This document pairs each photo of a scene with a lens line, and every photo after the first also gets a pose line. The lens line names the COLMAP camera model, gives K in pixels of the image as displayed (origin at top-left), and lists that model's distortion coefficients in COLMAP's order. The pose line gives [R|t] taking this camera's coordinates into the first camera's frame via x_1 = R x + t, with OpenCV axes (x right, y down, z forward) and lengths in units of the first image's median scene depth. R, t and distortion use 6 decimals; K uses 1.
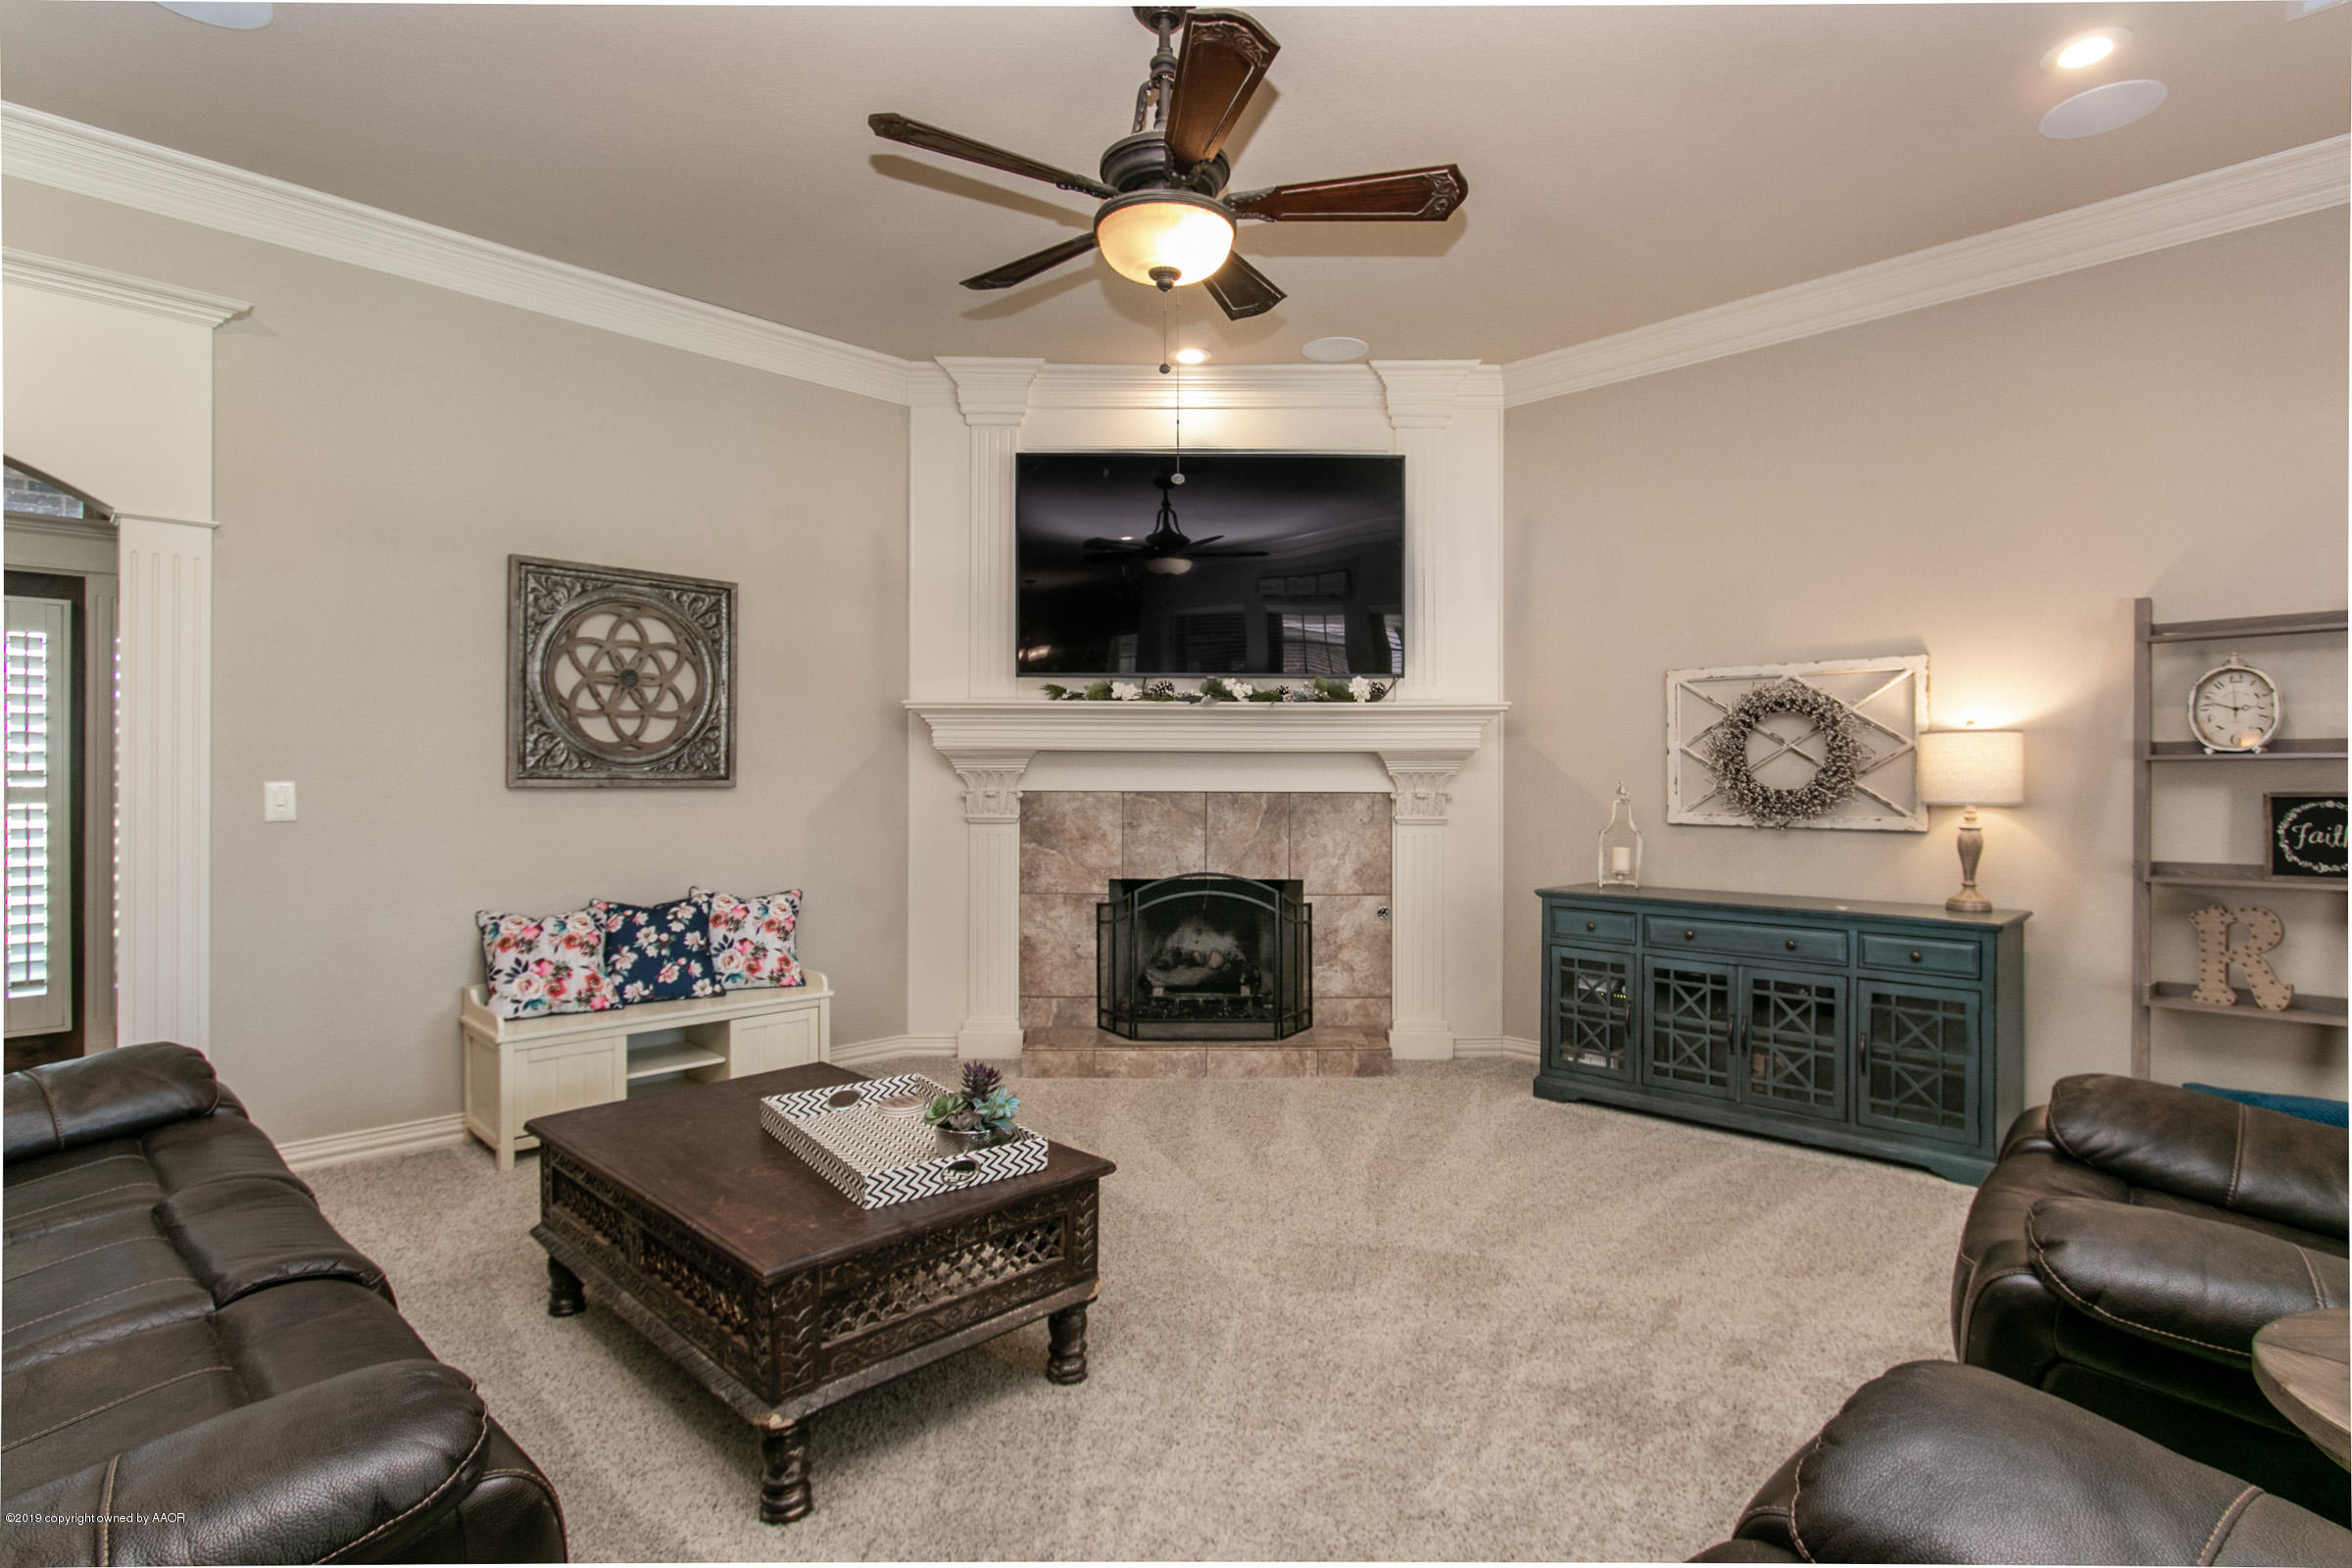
lens RADIAL K [[1249.5, 0, 1214.5], [0, 1249.5, 759.5], [0, 0, 1]] dist [0.001584, 0.002389]
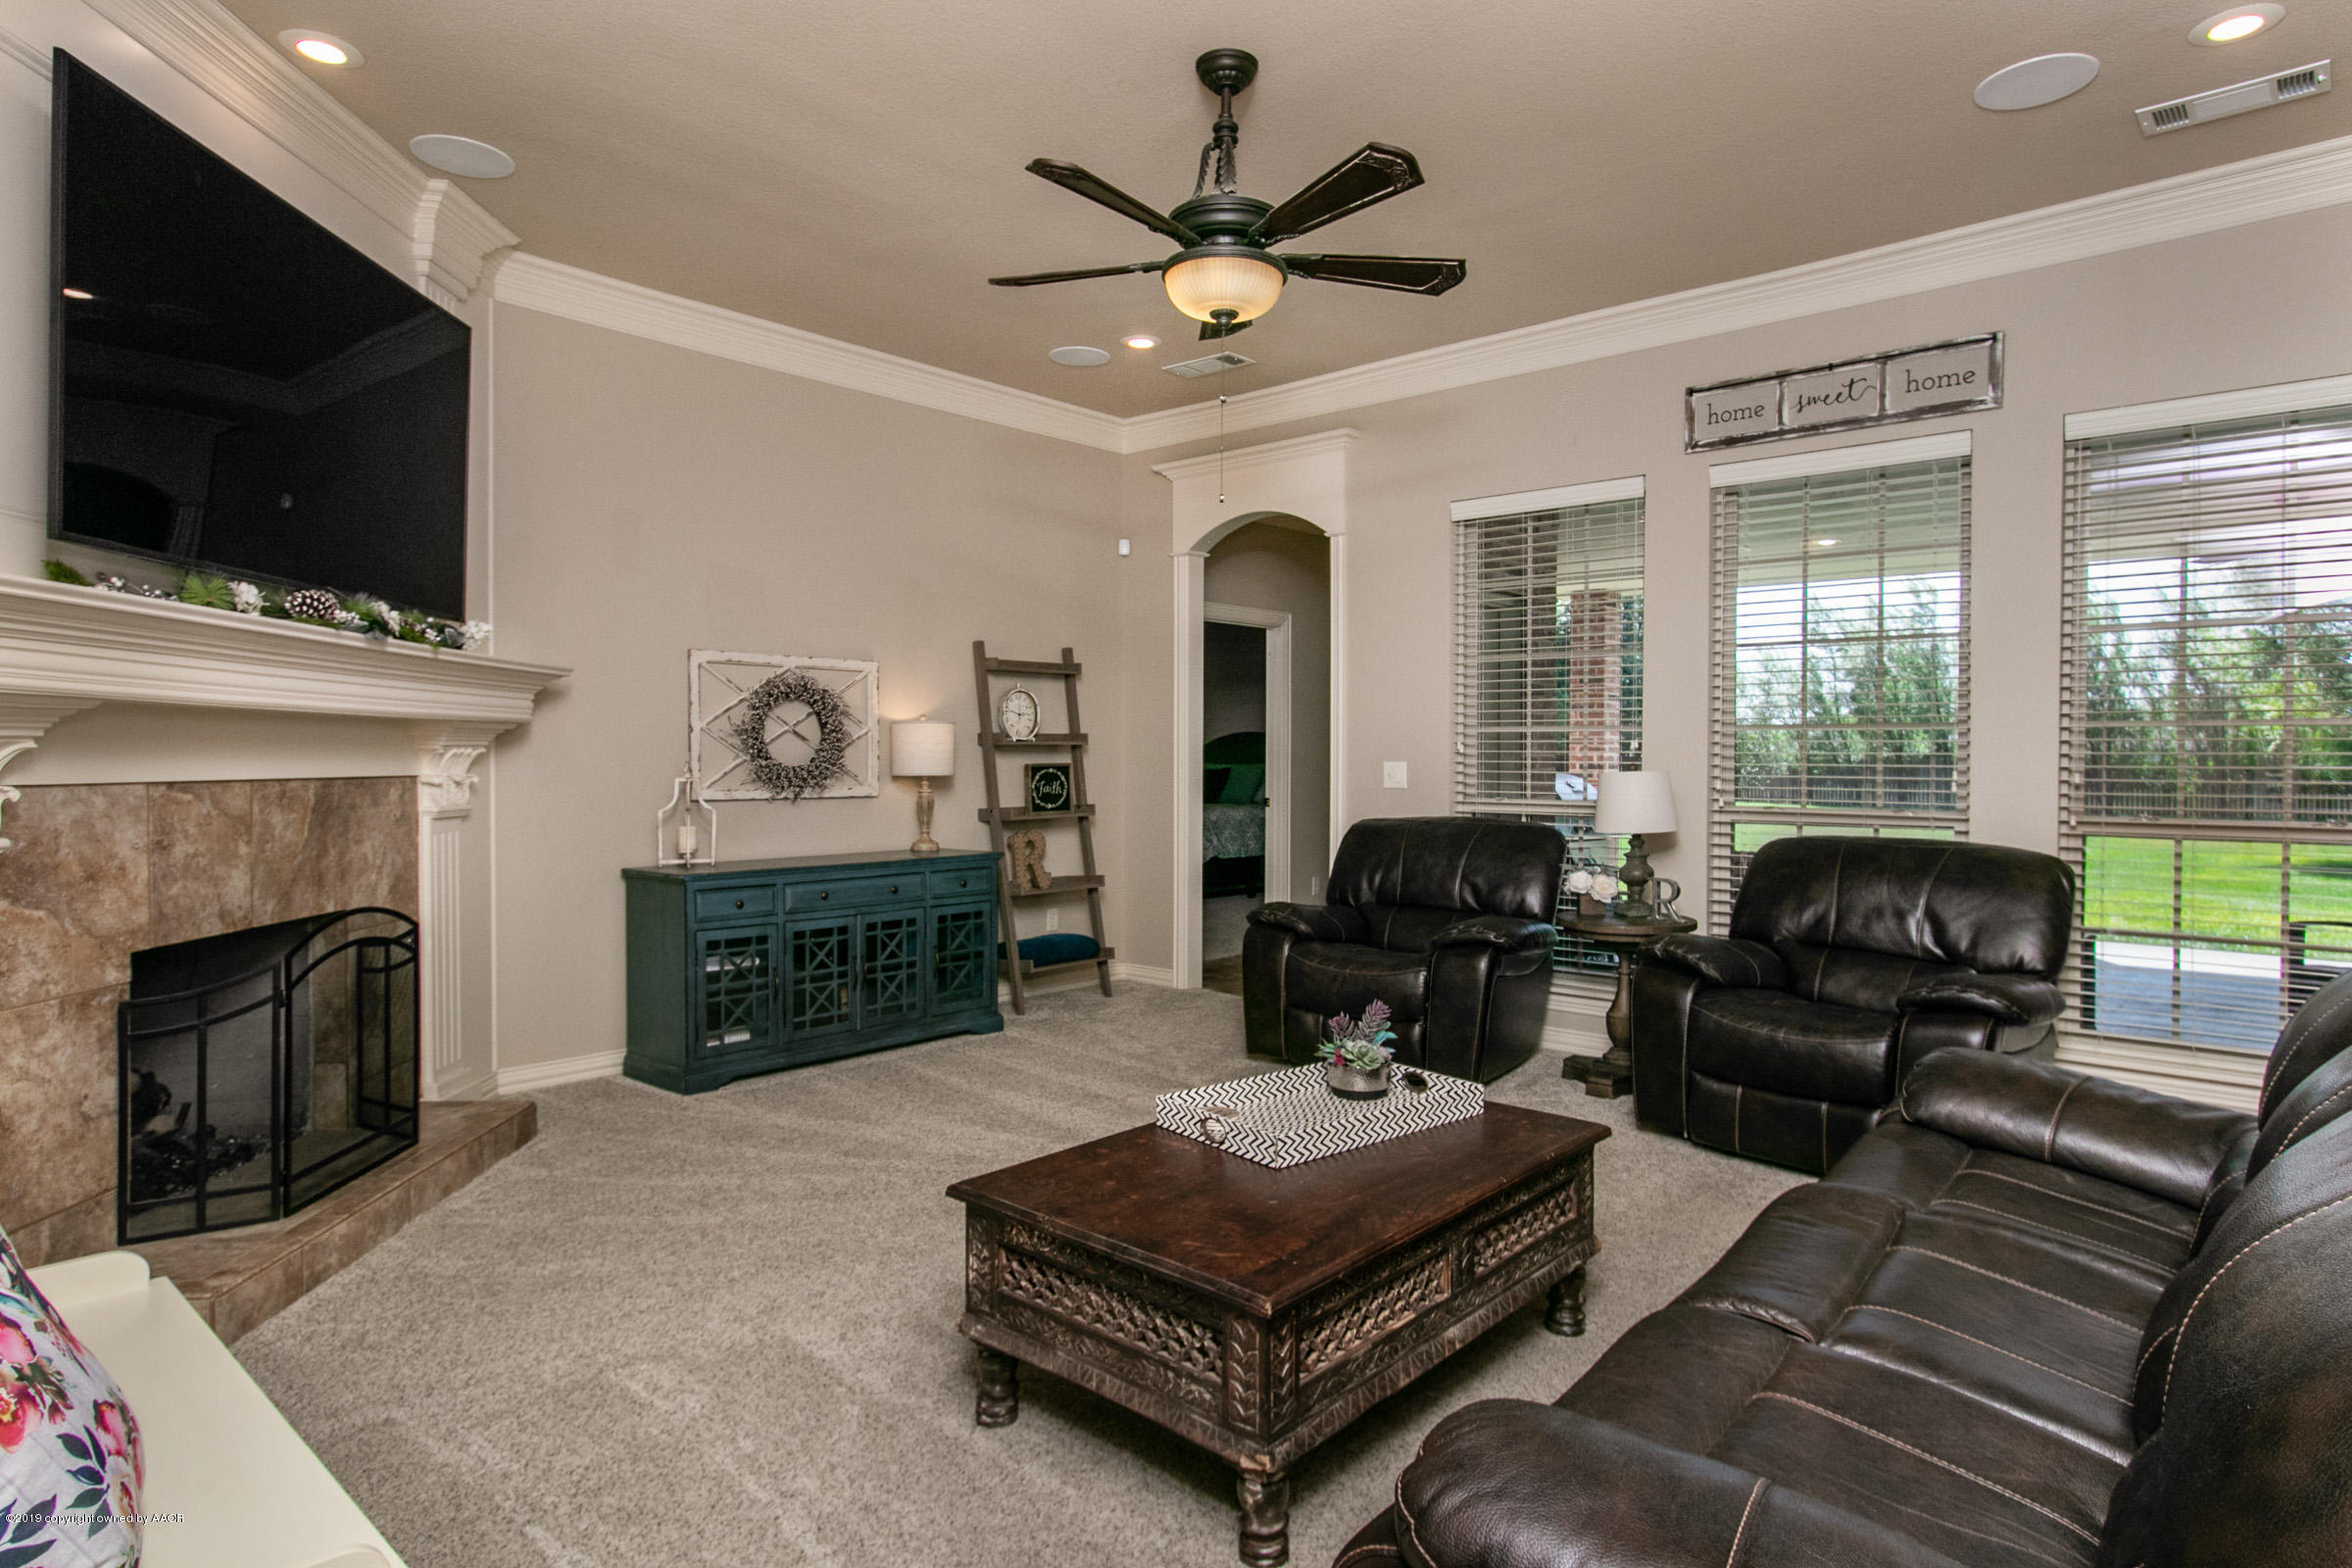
lens RADIAL K [[1249.5, 0, 1214.5], [0, 1249.5, 759.5], [0, 0, 1]] dist [0.001584, 0.002389]
pose [[-0.041964, -0.005172, 0.999106, -0.674533], [-0.015432, 0.999871, 0.004528, 0.007157], [-0.999000, -0.015228, -0.042038, 0.626963]]
